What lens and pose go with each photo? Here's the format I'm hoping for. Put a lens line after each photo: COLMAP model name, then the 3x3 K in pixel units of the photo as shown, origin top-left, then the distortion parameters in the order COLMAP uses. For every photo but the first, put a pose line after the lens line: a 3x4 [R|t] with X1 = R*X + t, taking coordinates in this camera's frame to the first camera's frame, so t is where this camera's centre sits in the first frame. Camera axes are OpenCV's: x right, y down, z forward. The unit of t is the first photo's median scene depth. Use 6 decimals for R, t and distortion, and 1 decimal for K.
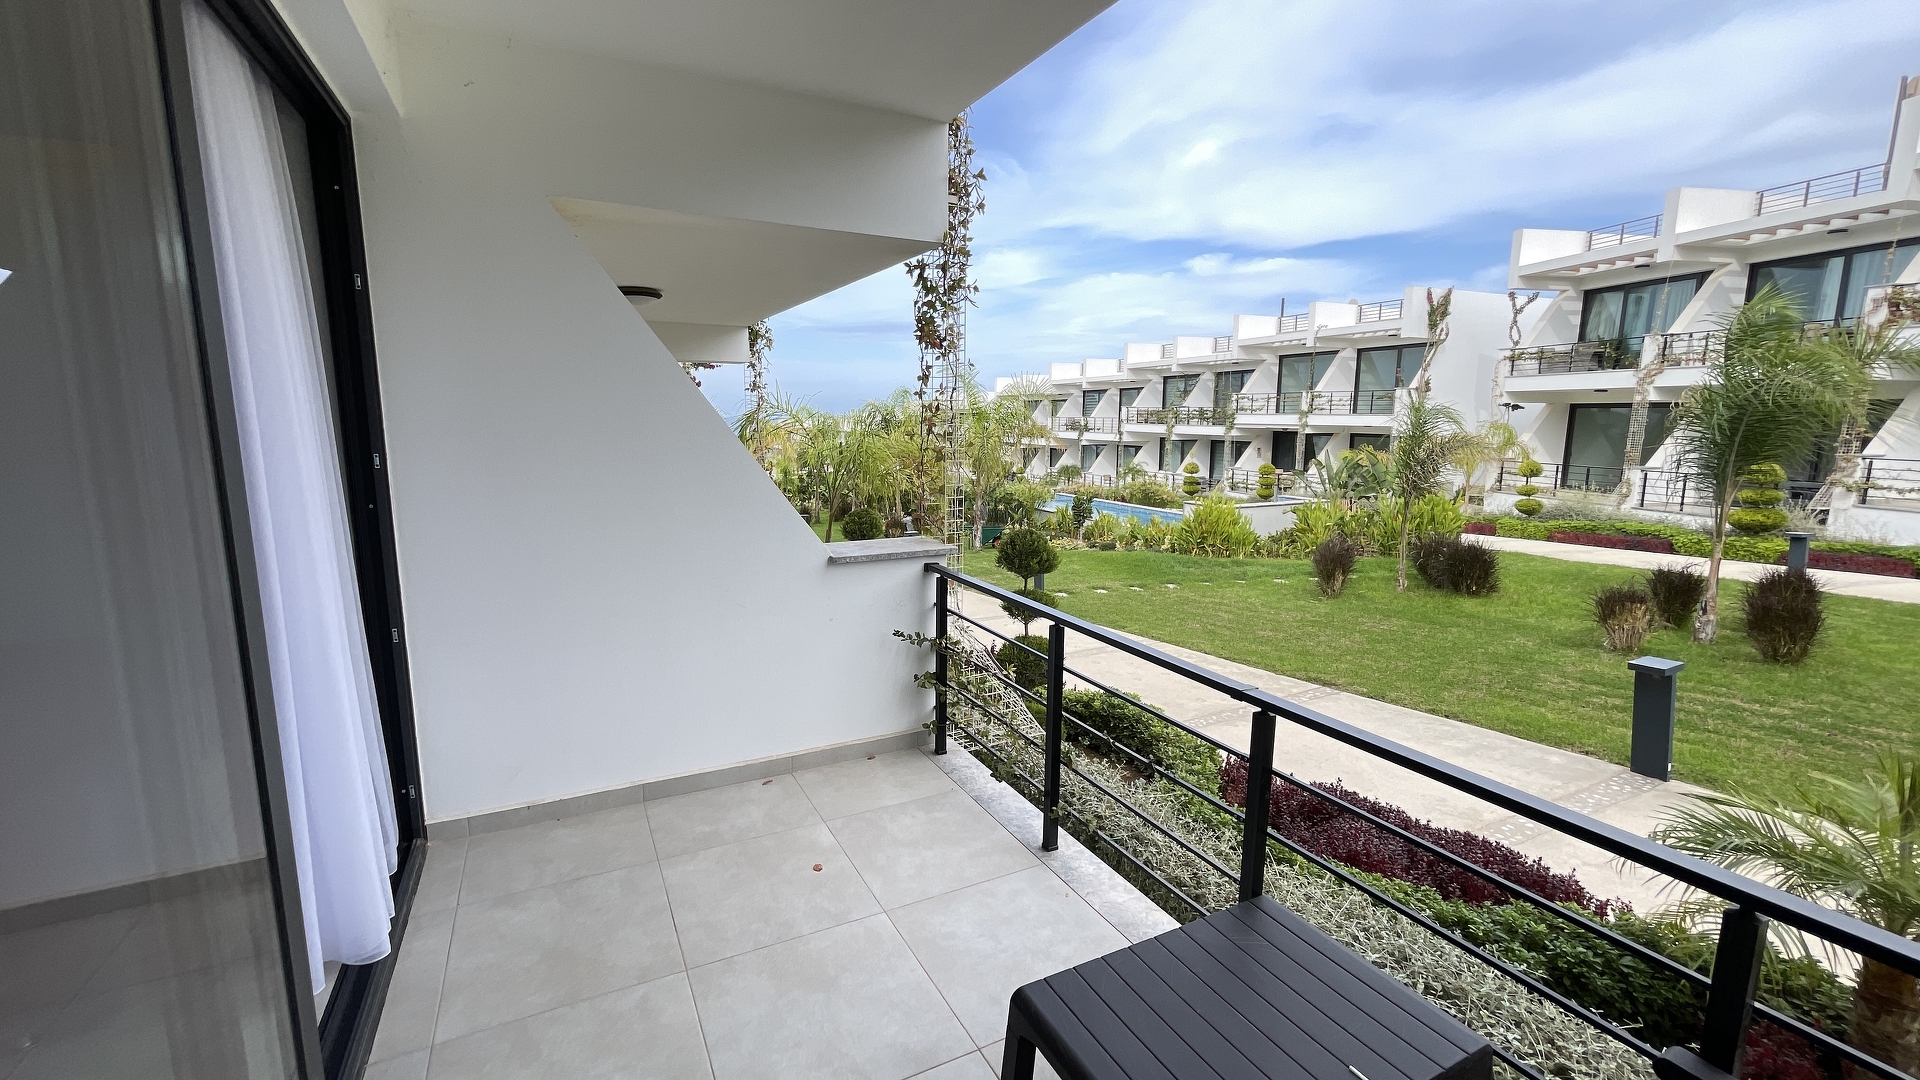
lens RADIAL K [[783.1, 0, 946.7], [0, 783.1, 534.9], [0, 0, 1]] dist [-0.001115, 0.000552]
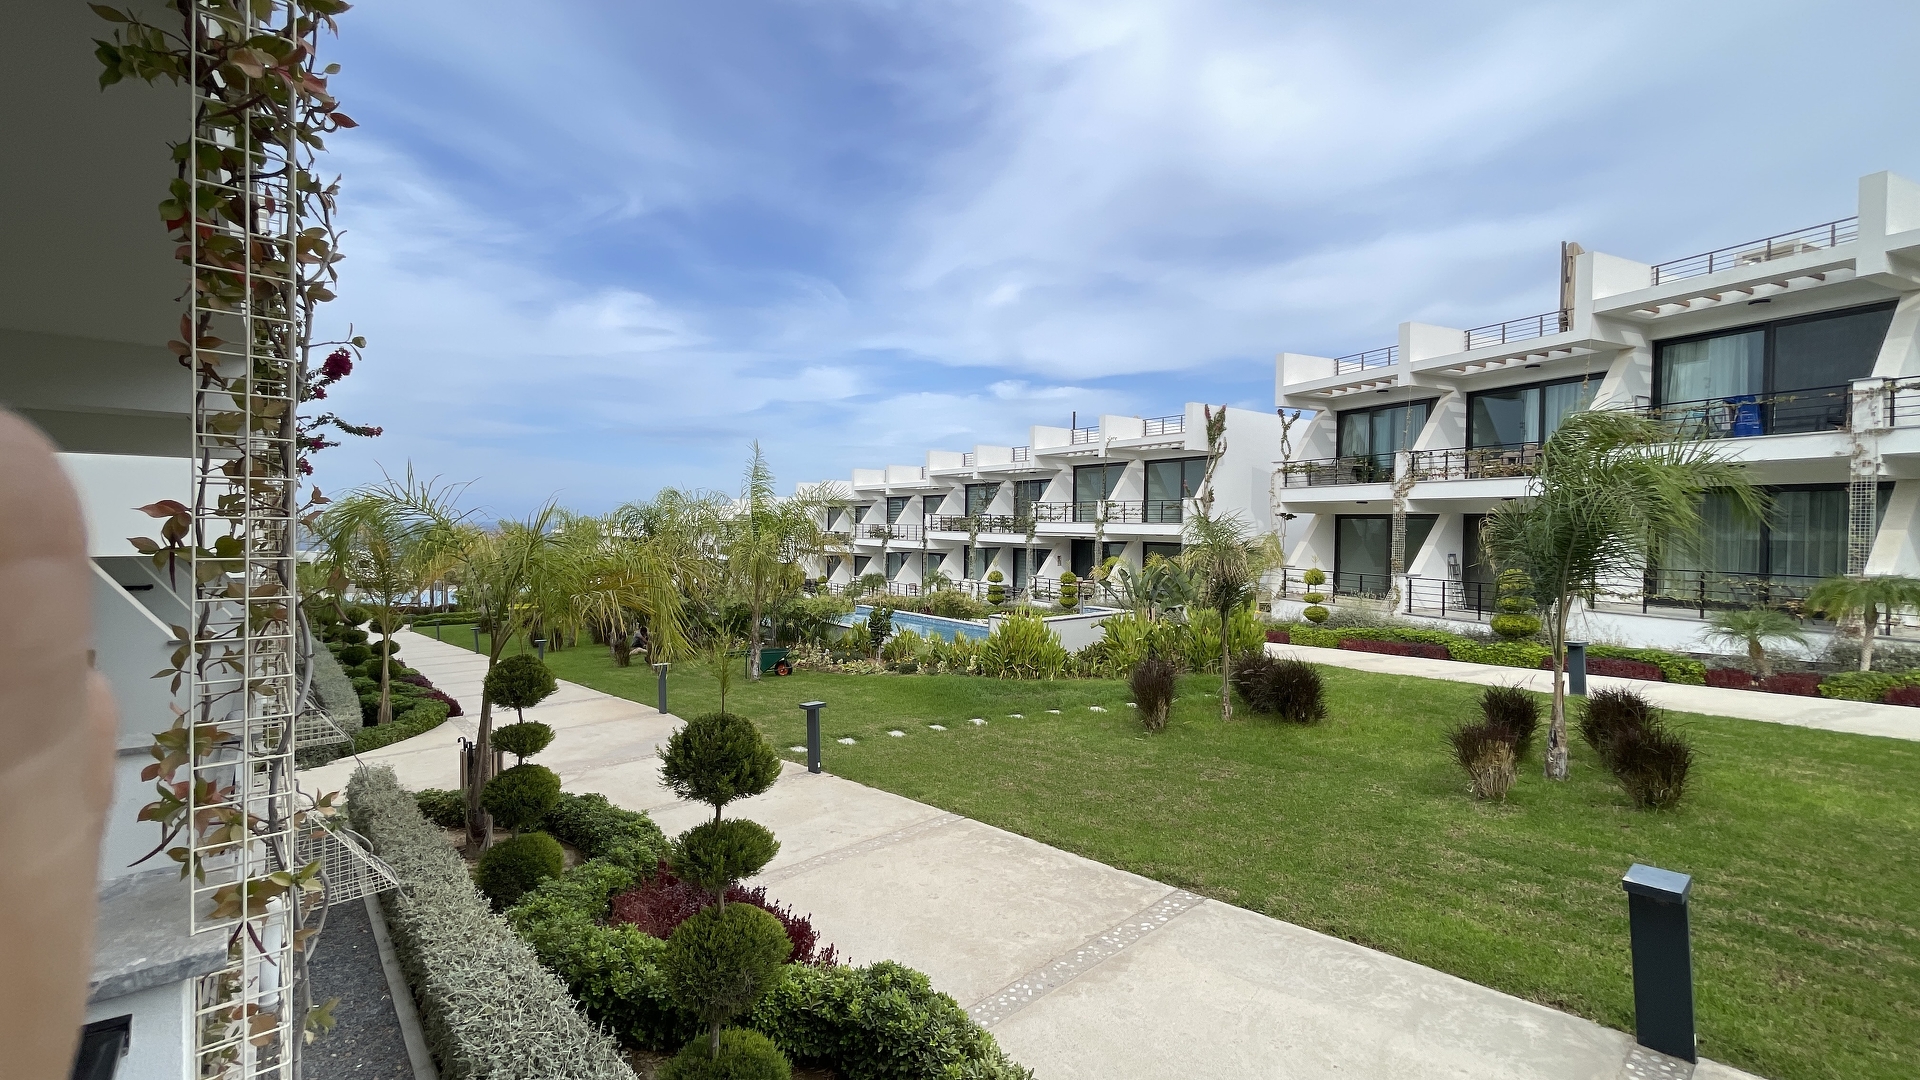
lens RADIAL K [[776.1, 0, 958.7], [0, 776.1, 534.1], [0, 0, 1]] dist [0.001244, 0.000644]
pose [[0.967653, 0.004520, 0.252245, 0.036190], [0.029997, 0.990686, -0.132823, -0.015967], [-0.250496, 0.136093, 0.958504, 0.116131]]
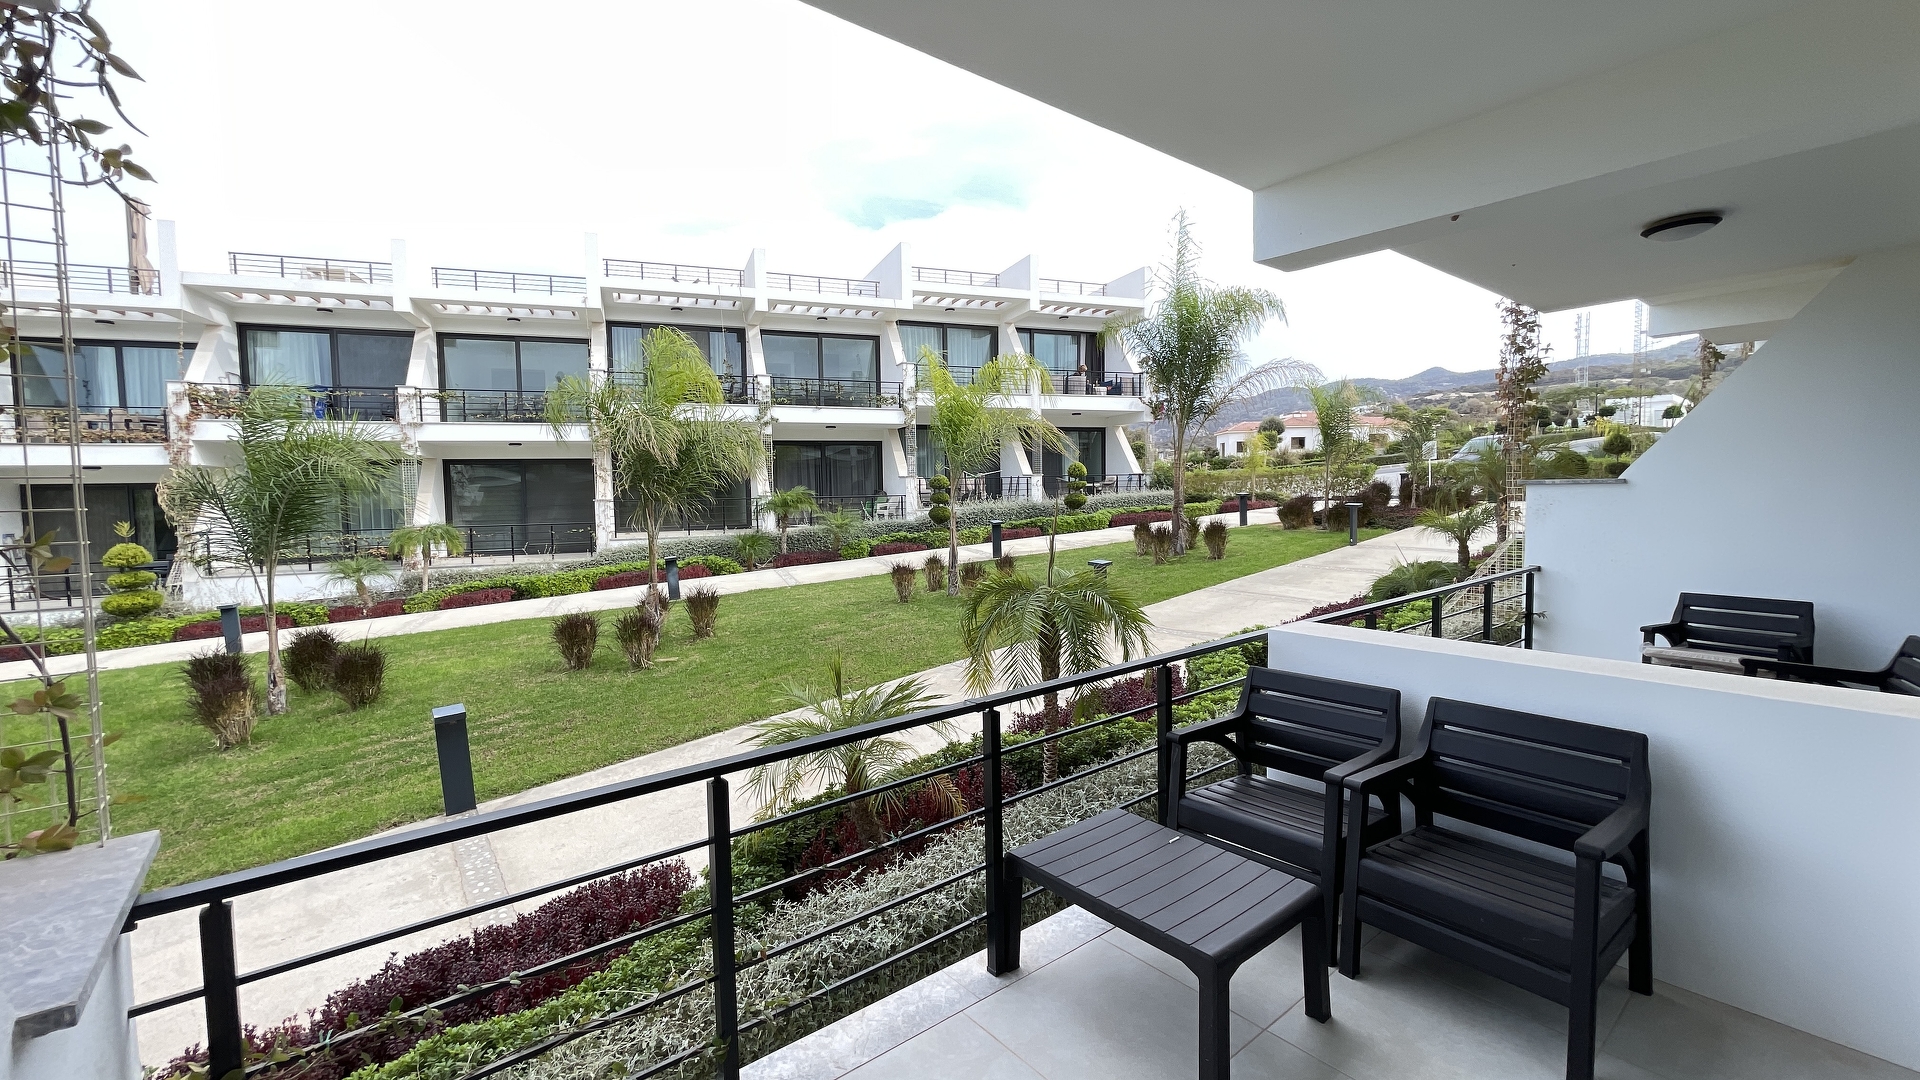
lens RADIAL K [[783.1, 0, 946.7], [0, 783.1, 534.9], [0, 0, 1]] dist [-0.001115, 0.000552]
pose [[-0.202448, -0.060093, 0.977447, -0.078639], [0.165448, 0.981669, 0.094620, -0.017871], [-0.965216, 0.180872, -0.188795, 0.121453]]
